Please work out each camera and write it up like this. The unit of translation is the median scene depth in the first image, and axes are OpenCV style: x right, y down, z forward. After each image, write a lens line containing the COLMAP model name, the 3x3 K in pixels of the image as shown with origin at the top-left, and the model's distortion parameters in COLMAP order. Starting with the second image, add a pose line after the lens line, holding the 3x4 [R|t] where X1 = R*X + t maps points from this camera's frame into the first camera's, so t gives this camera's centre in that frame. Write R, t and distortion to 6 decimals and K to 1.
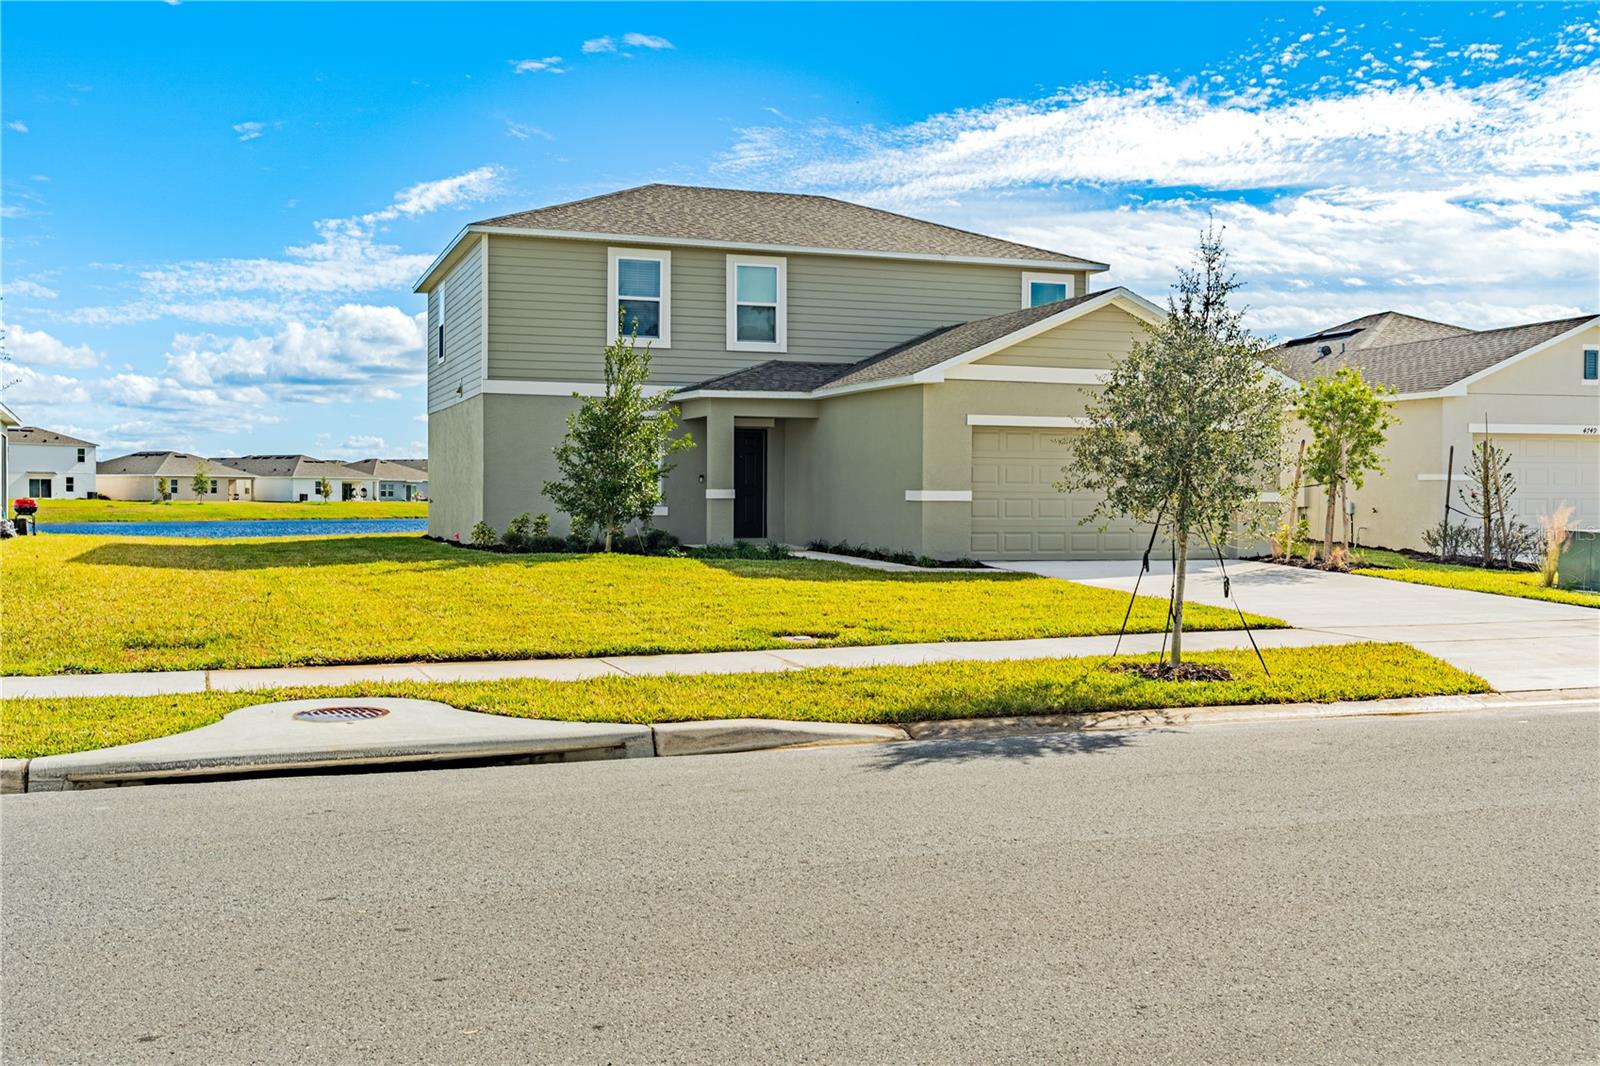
lens RADIAL K [[1565.8, 0, 800.0], [0, 1565.8, 533.0], [0, 0, 1]] dist [0.018481, -0.003909]
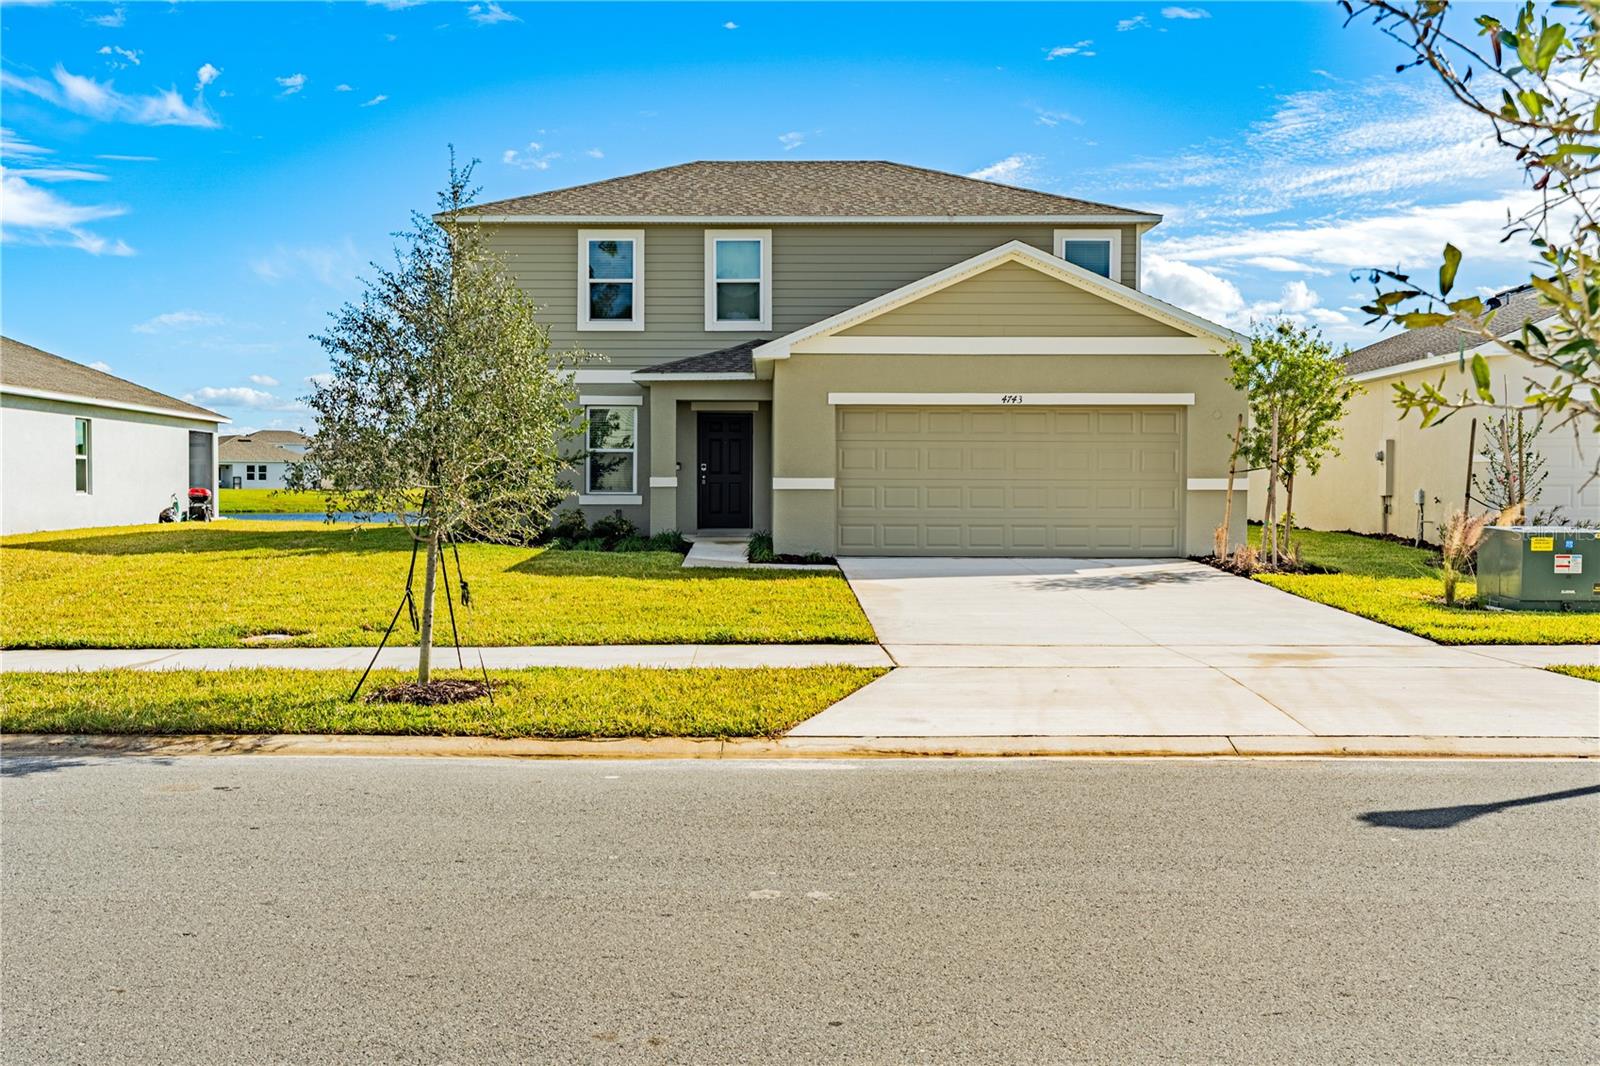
lens RADIAL K [[1565.8, 0, 800.0], [0, 1565.8, 533.0], [0, 0, 1]] dist [0.018481, -0.003909]
pose [[0.935721, 0.009005, -0.352626, 0.342411], [-0.006429, 0.999943, 0.008477, -0.002458], [0.352683, -0.005665, 0.935726, 0.130228]]
